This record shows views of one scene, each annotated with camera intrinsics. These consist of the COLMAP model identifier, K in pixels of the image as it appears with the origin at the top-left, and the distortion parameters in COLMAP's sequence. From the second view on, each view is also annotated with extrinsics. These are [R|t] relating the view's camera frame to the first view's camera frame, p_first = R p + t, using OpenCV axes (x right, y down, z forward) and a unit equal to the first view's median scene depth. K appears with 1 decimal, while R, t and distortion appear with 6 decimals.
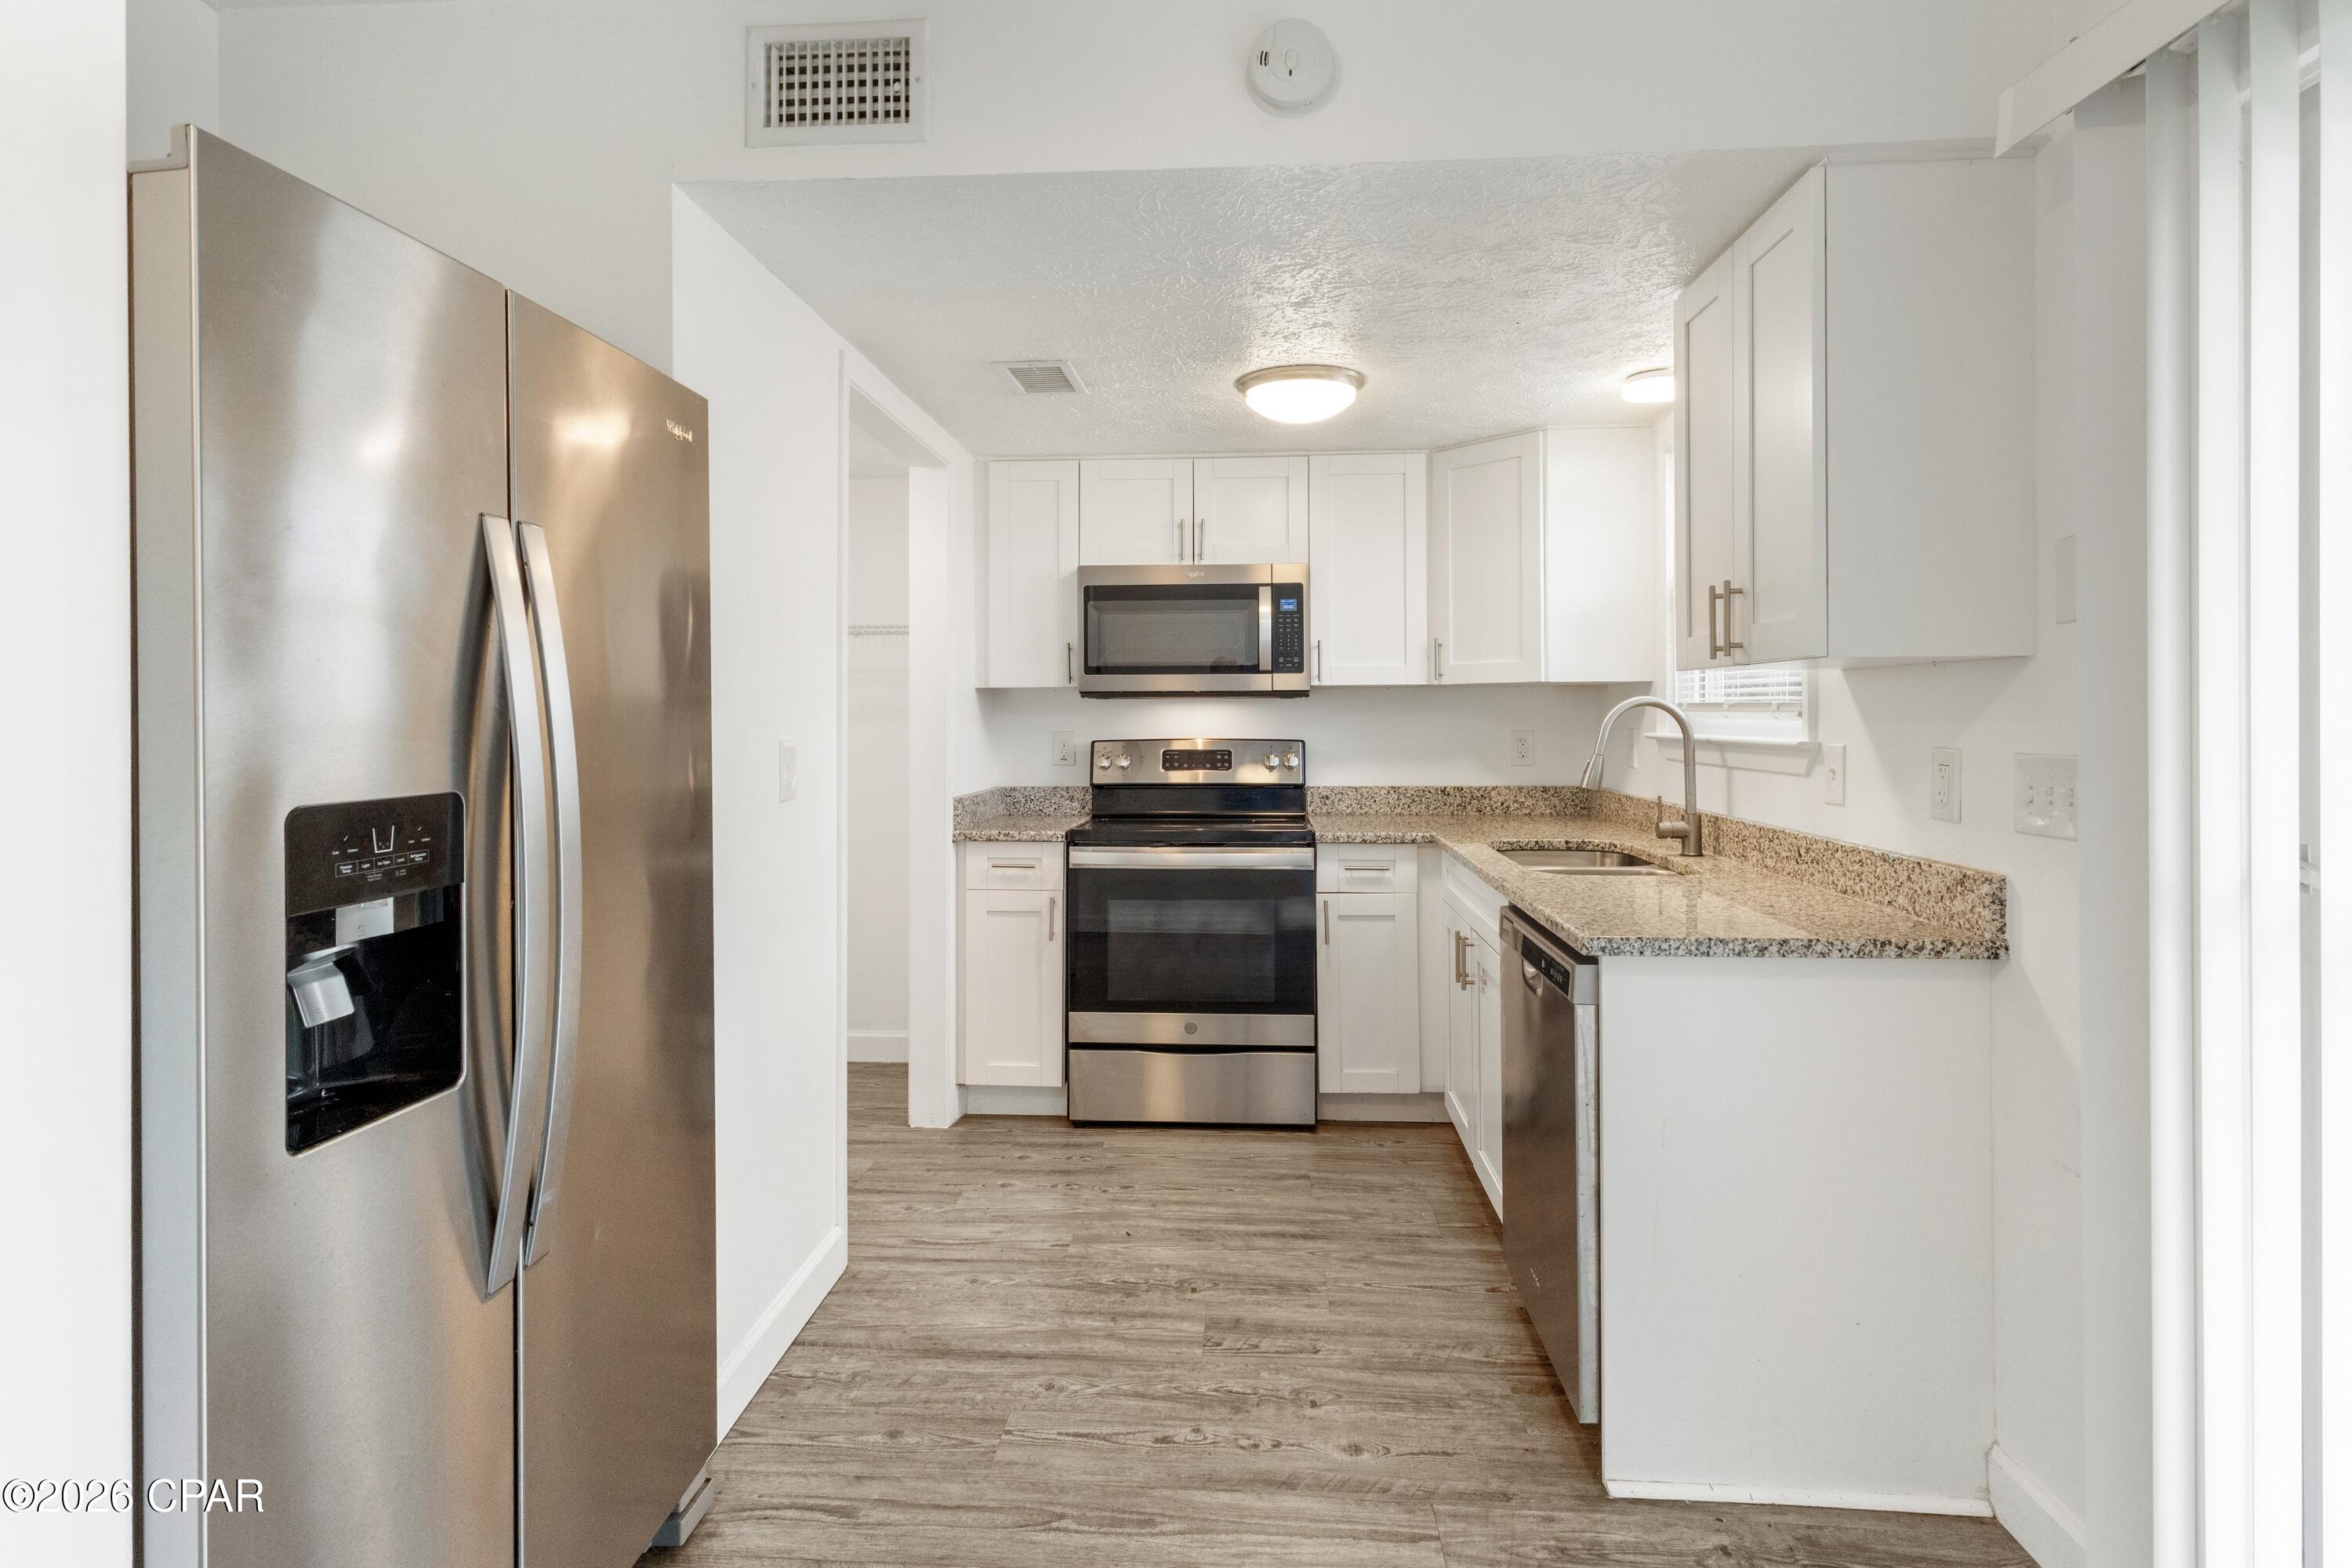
lens RADIAL K [[1200.8, 0, 1171.3], [0, 1200.8, 711.4], [0, 0, 1]] dist [0.004621, 0.000969]
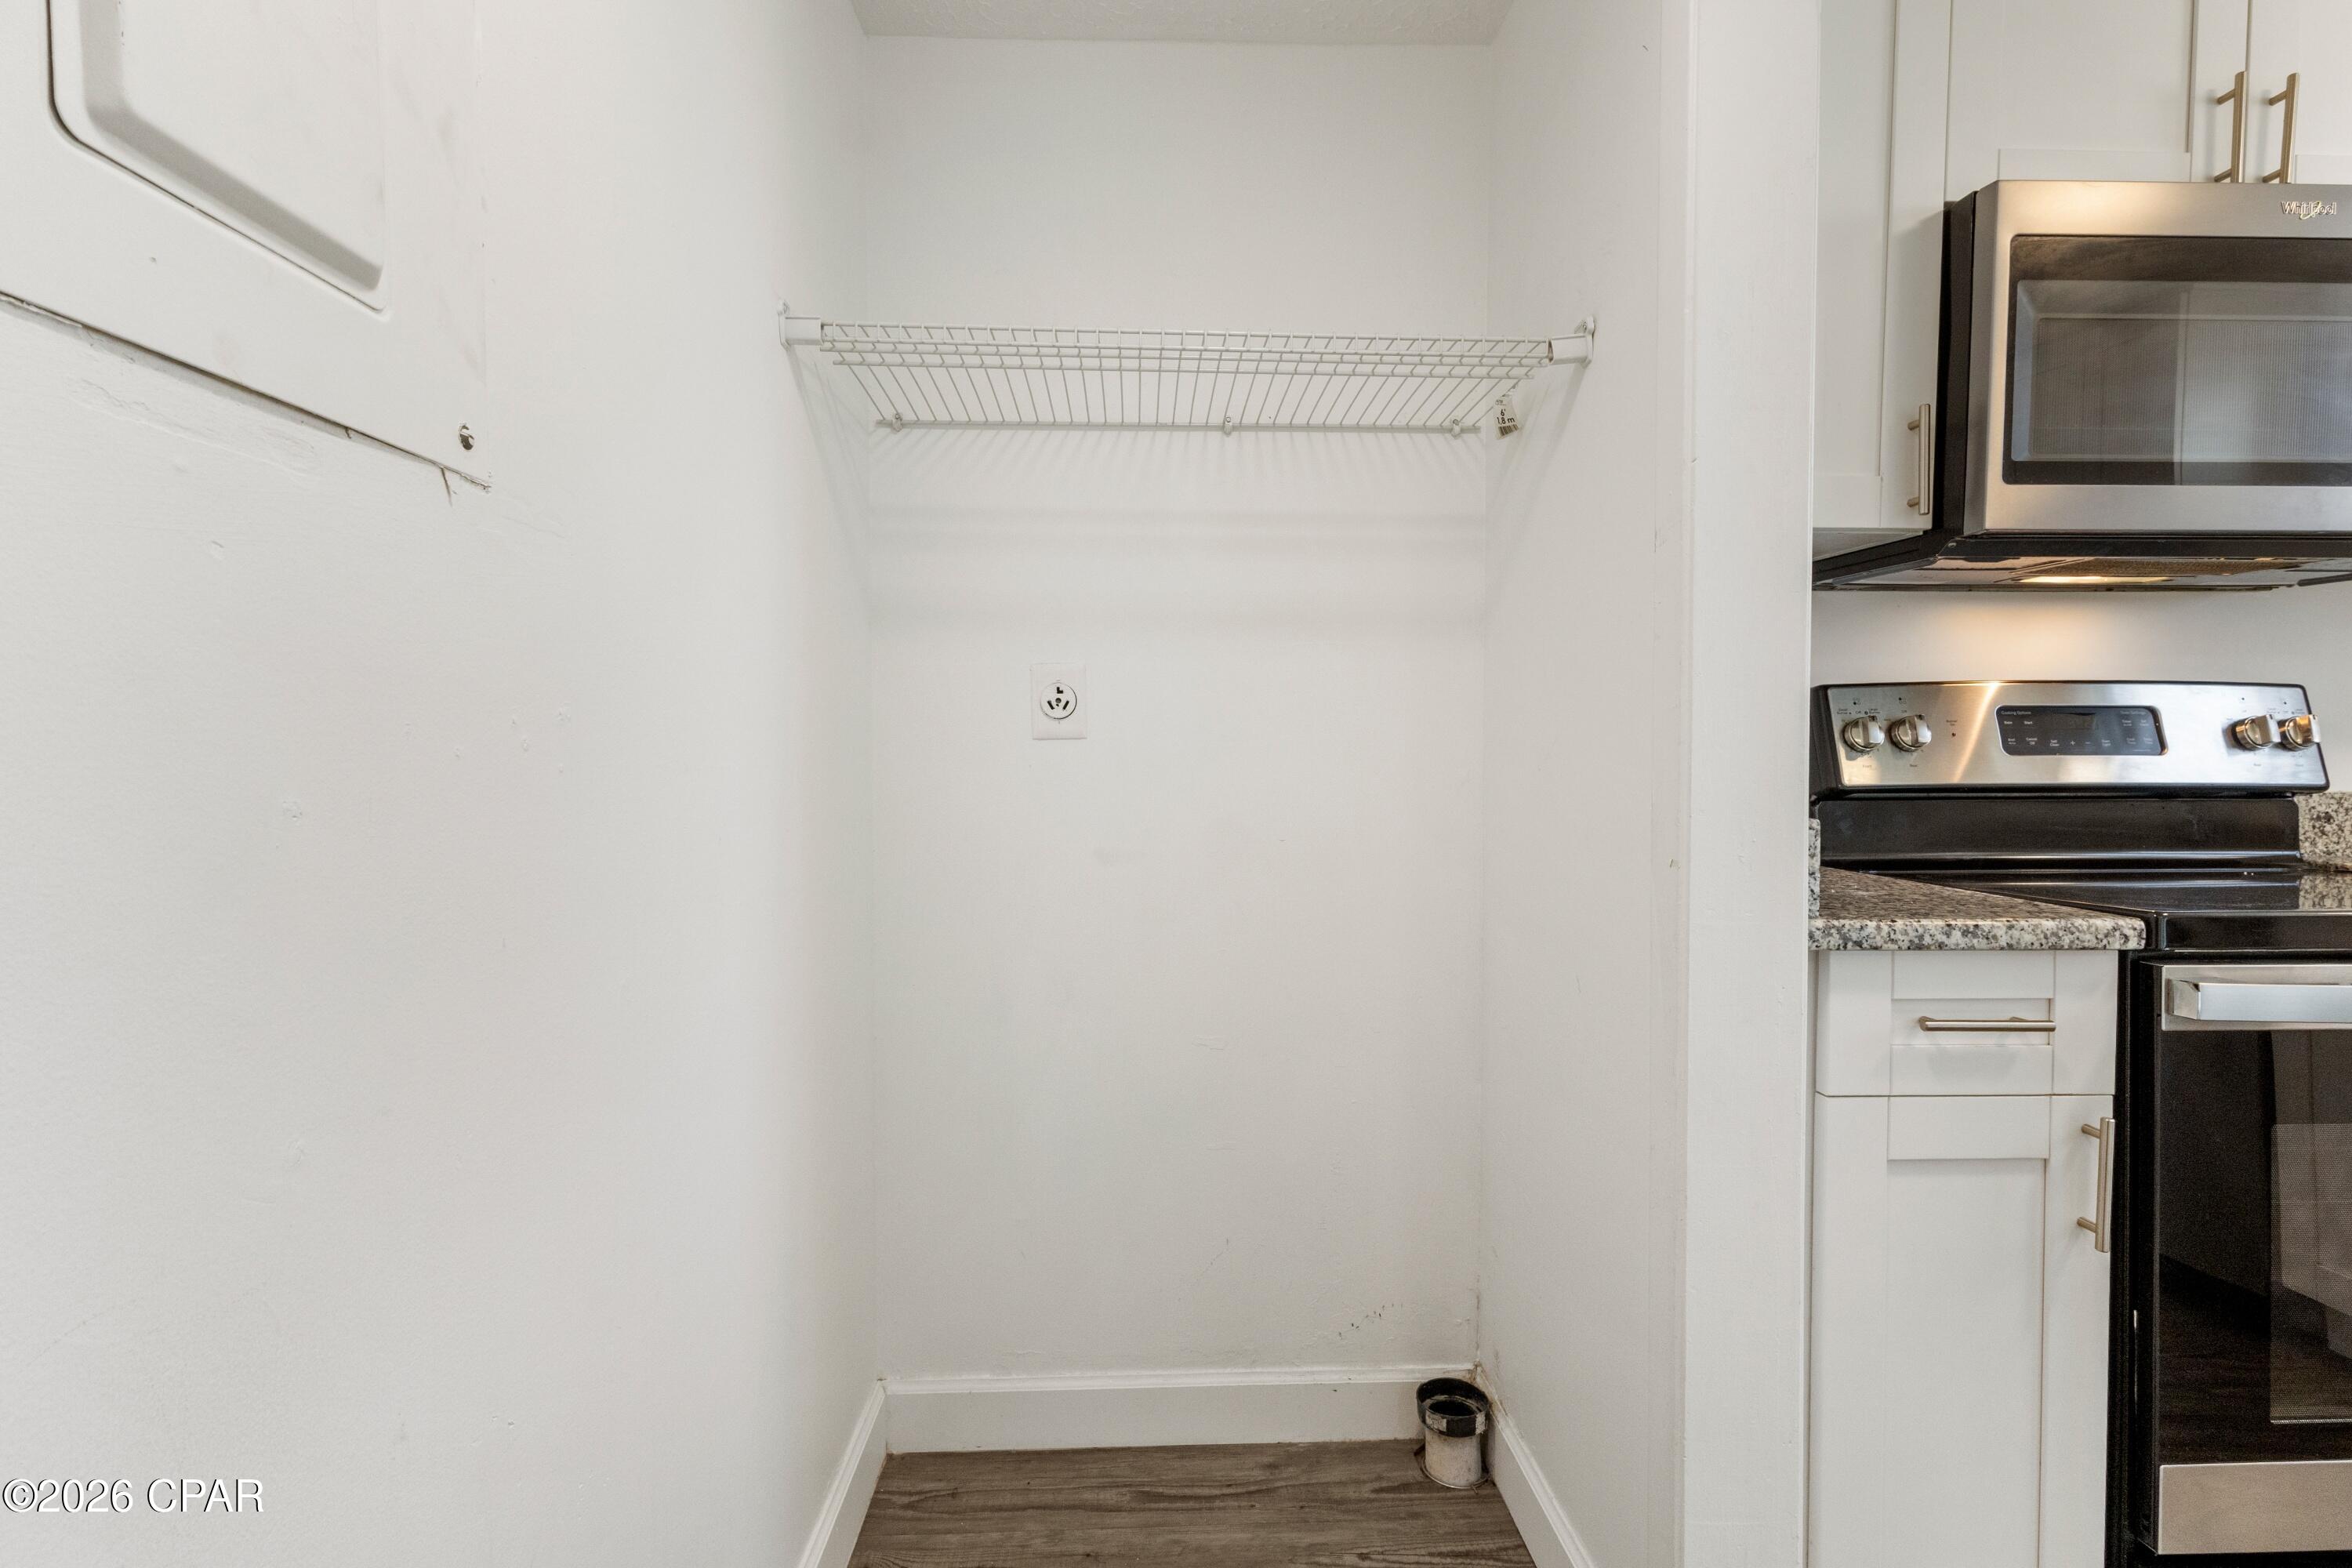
lens RADIAL K [[1180.5, 0, 1176.0], [0, 1180.5, 784.0], [0, 0, 1]] dist [0.002407, 0.000801]
pose [[0.994905, -0.000196, 0.100821, -0.621912], [-0.003225, 0.999424, 0.033772, 0.085805], [-0.100769, -0.033925, 0.994331, 1.141357]]
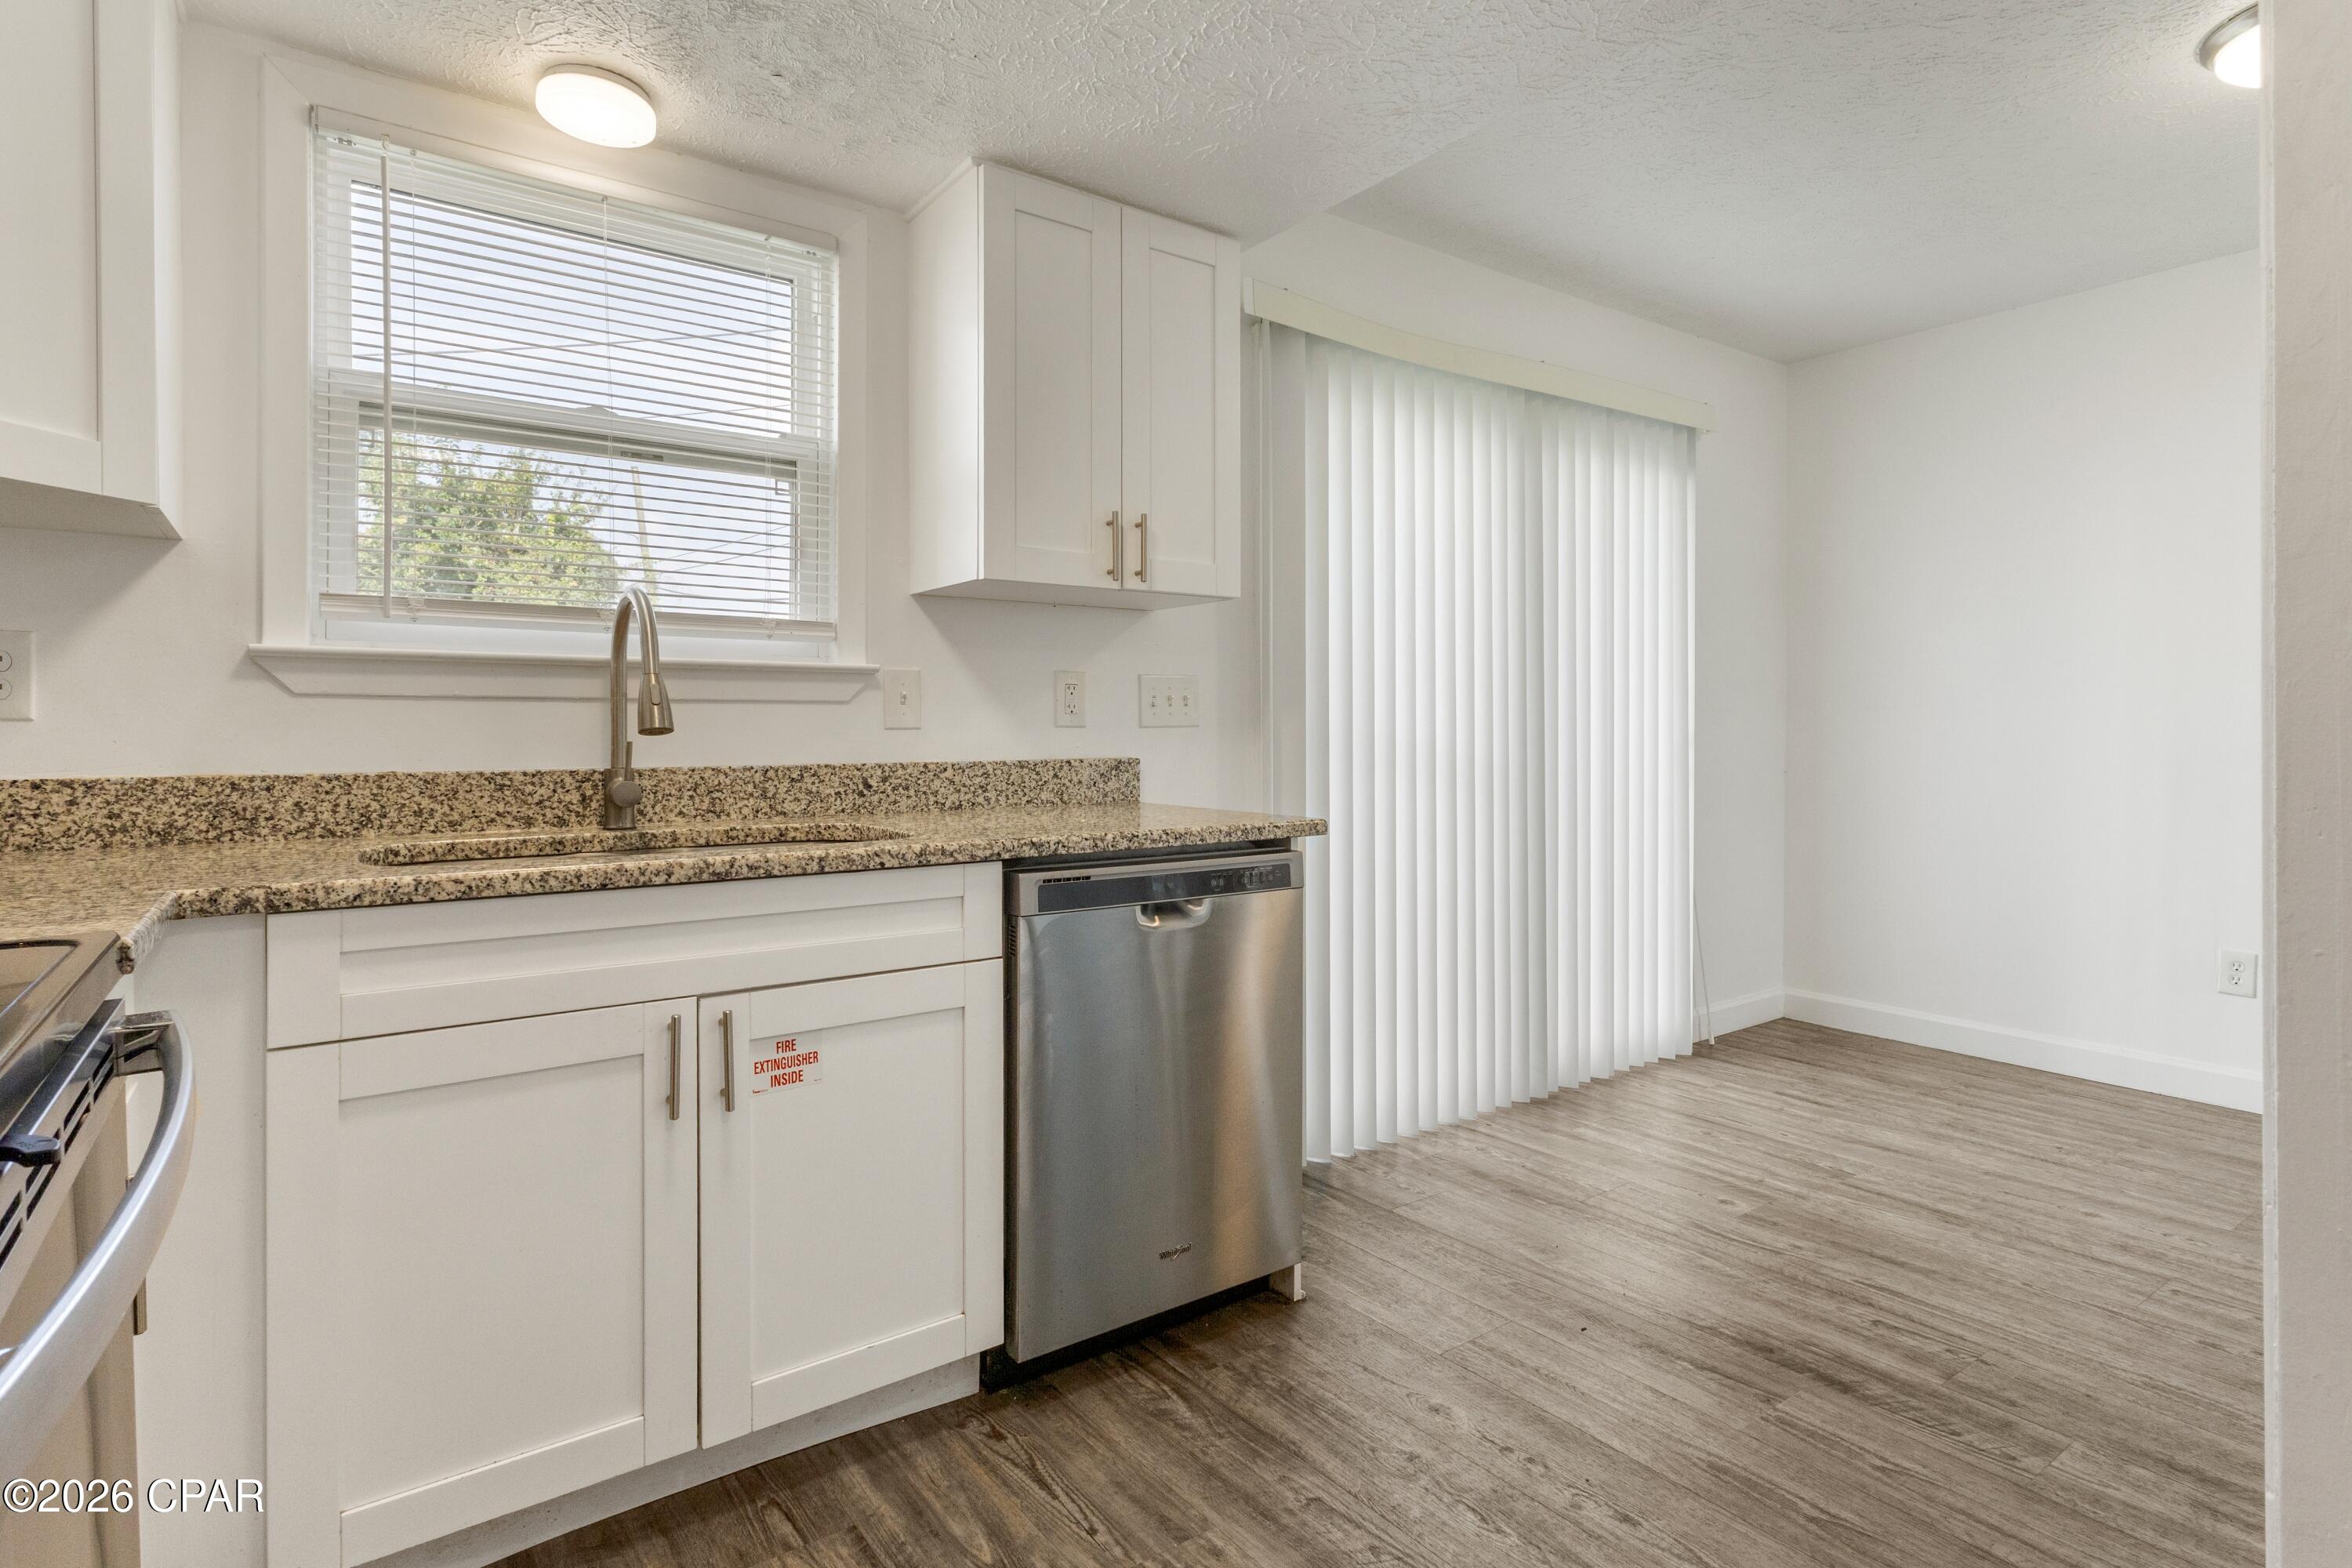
lens RADIAL K [[1186.4, 0, 1177.7], [0, 1186.4, 732.3], [0, 0, 1]] dist [0.004875, 0.001516]
pose [[-0.641166, 0.003328, 0.767395, -0.378690], [0.005638, 0.999984, 0.000373, 0.087692], [-0.767382, 0.004566, -0.641174, 1.573747]]
